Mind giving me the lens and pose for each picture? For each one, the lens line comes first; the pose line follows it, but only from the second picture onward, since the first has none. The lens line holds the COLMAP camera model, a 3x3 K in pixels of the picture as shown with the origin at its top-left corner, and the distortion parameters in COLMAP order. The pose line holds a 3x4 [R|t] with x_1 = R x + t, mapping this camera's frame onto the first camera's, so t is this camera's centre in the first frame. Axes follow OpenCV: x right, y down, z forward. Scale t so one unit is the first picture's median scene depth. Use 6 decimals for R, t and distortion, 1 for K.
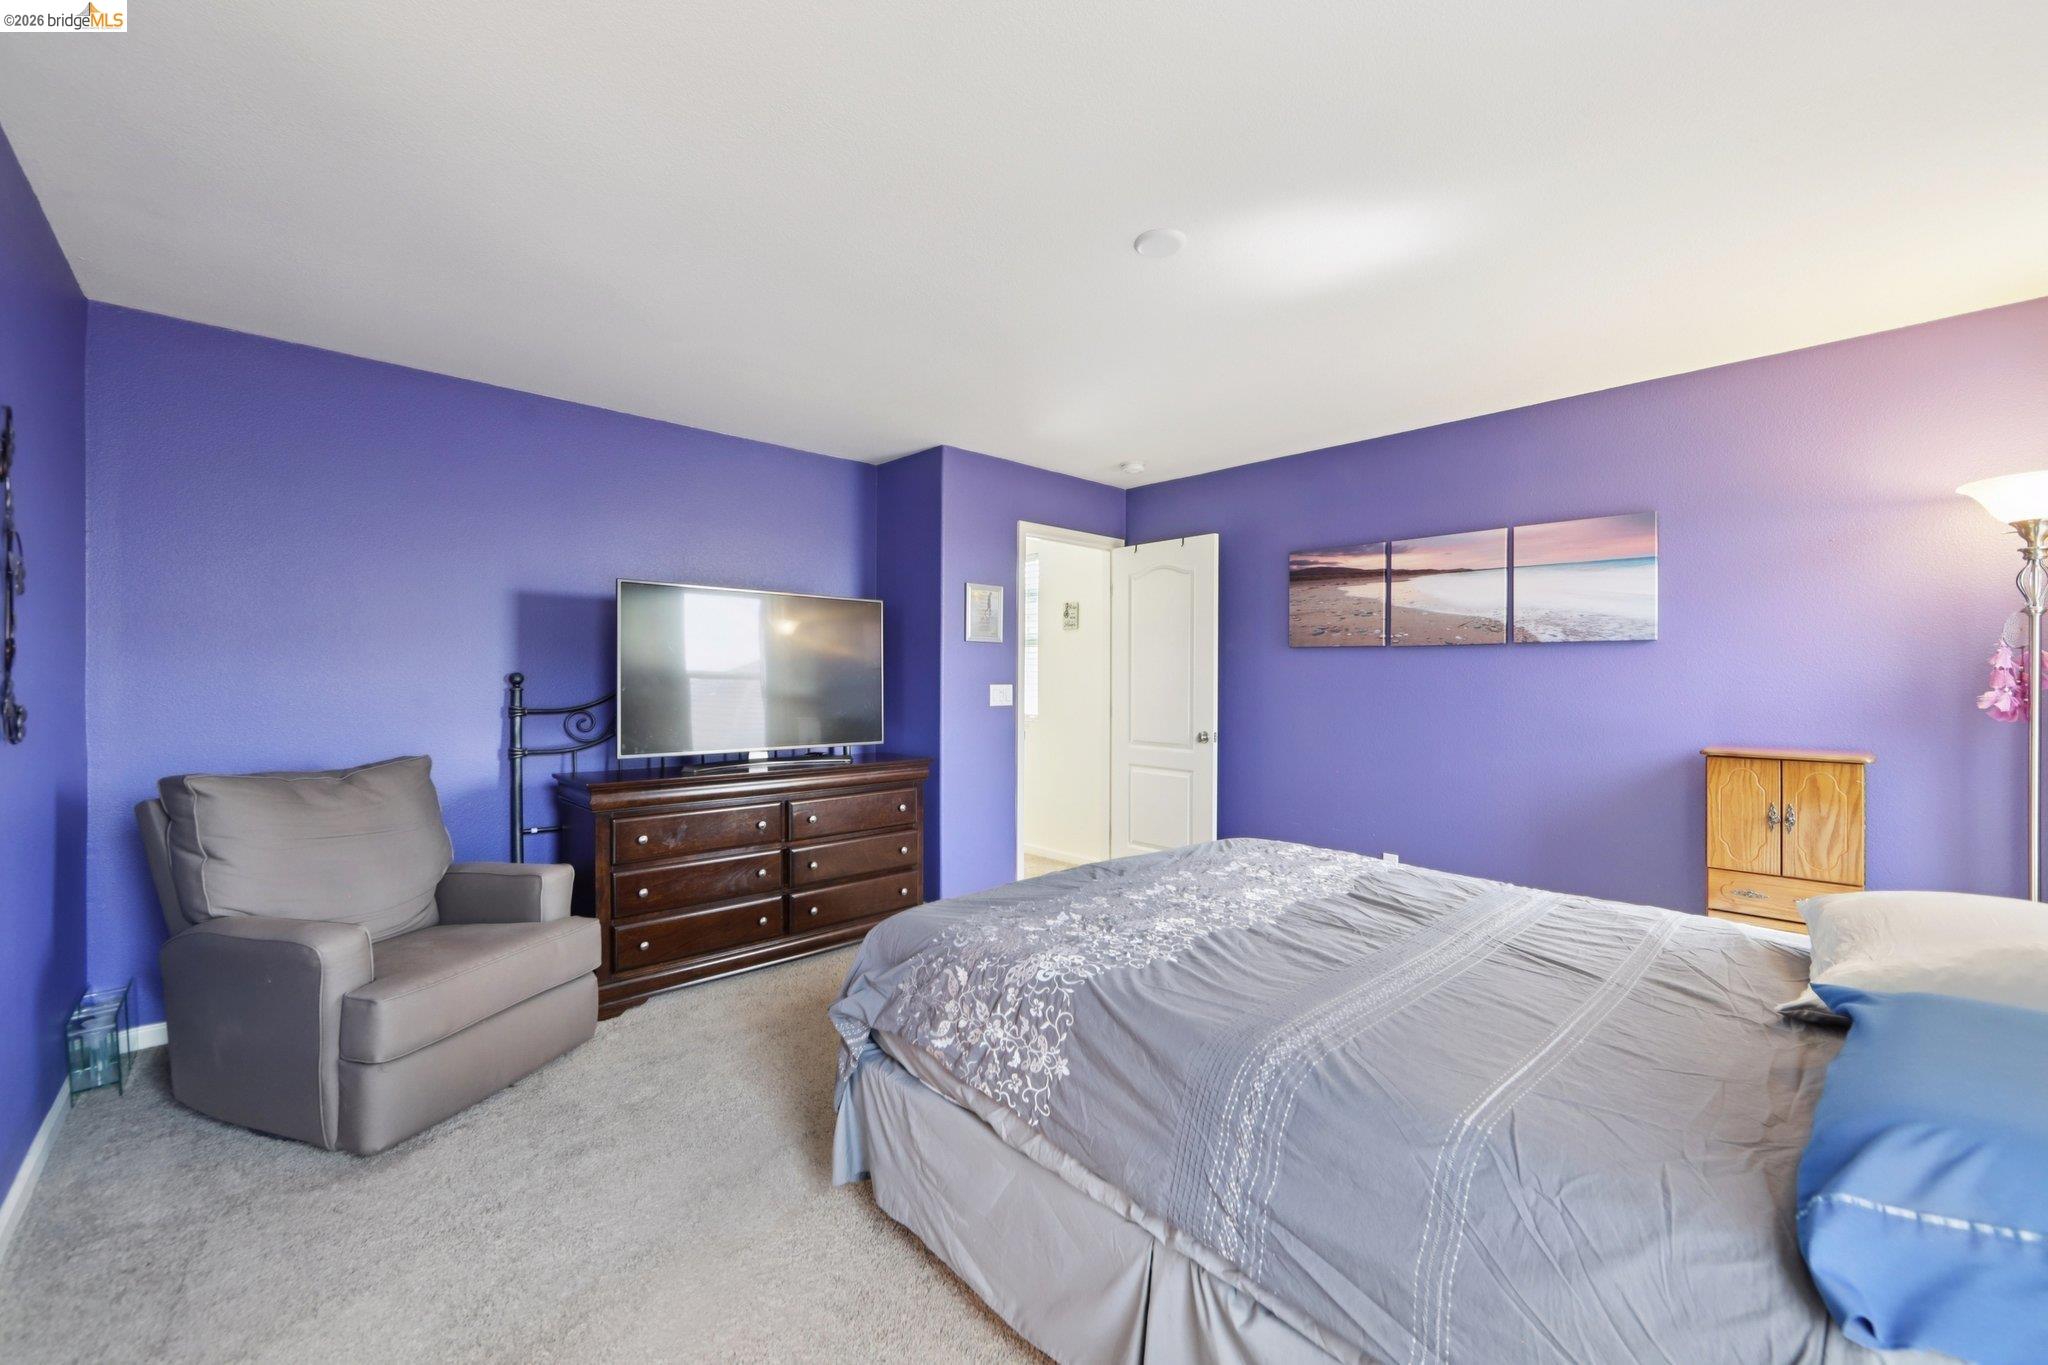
lens RADIAL K [[823.2, 0, 1010.8], [0, 823.2, 680.0], [0, 0, 1]] dist [-0.009872, 0.002006]
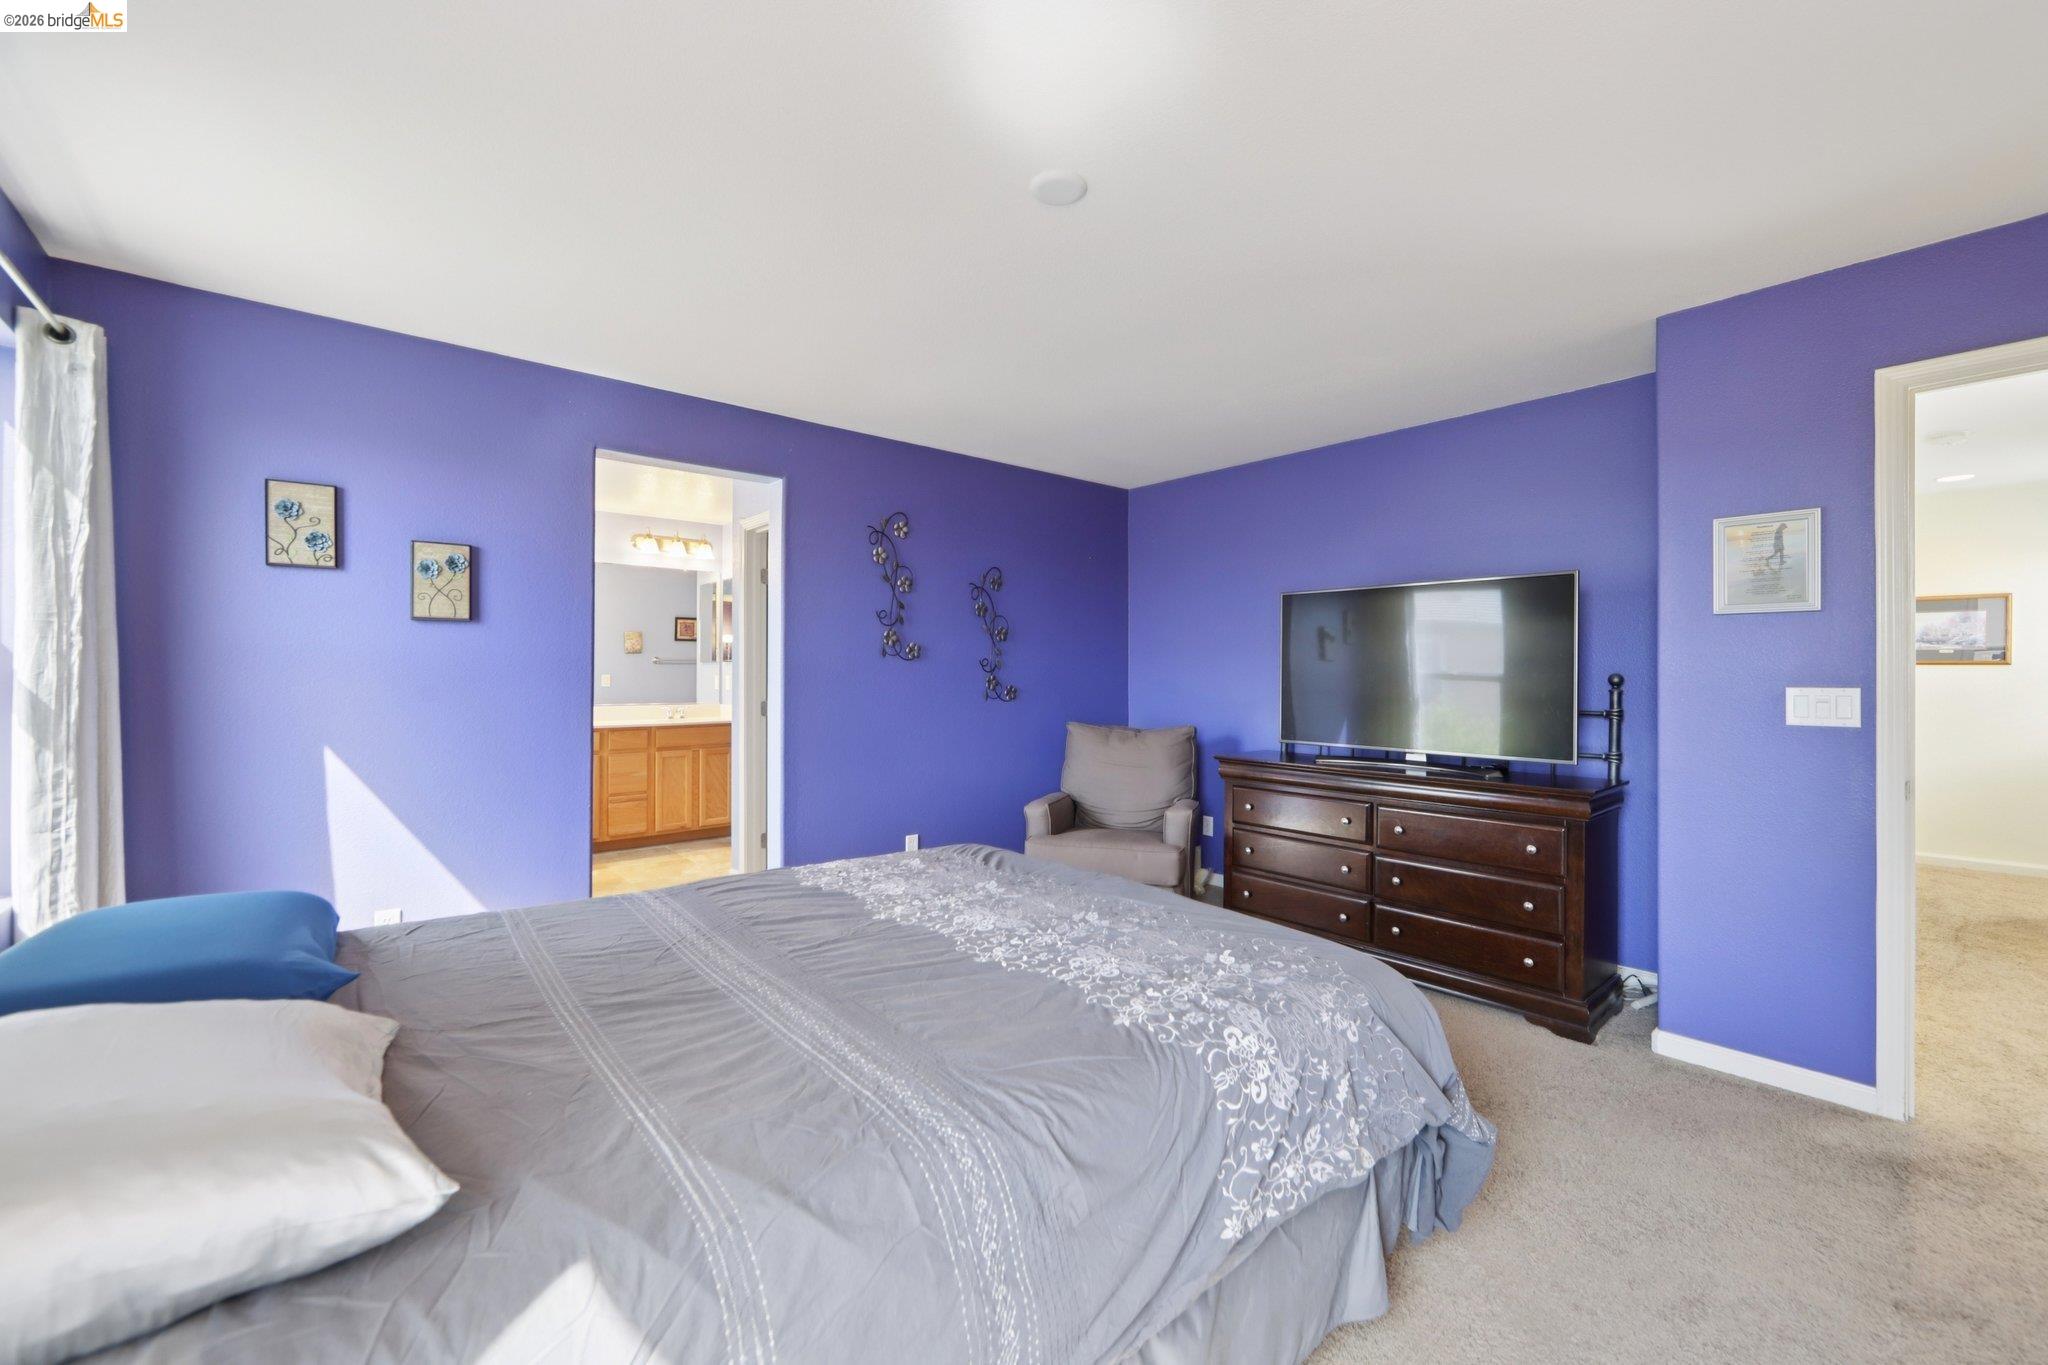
lens RADIAL K [[823.2, 0, 1069.3], [0, 823.2, 678.1], [0, 0, 1]] dist [-0.009872, 0.002006]
pose [[-0.006211, -0.001042, -0.999980, 0.632441], [-0.009045, 0.999959, -0.000986, 0.005307], [0.999940, 0.009039, -0.006220, 0.603441]]
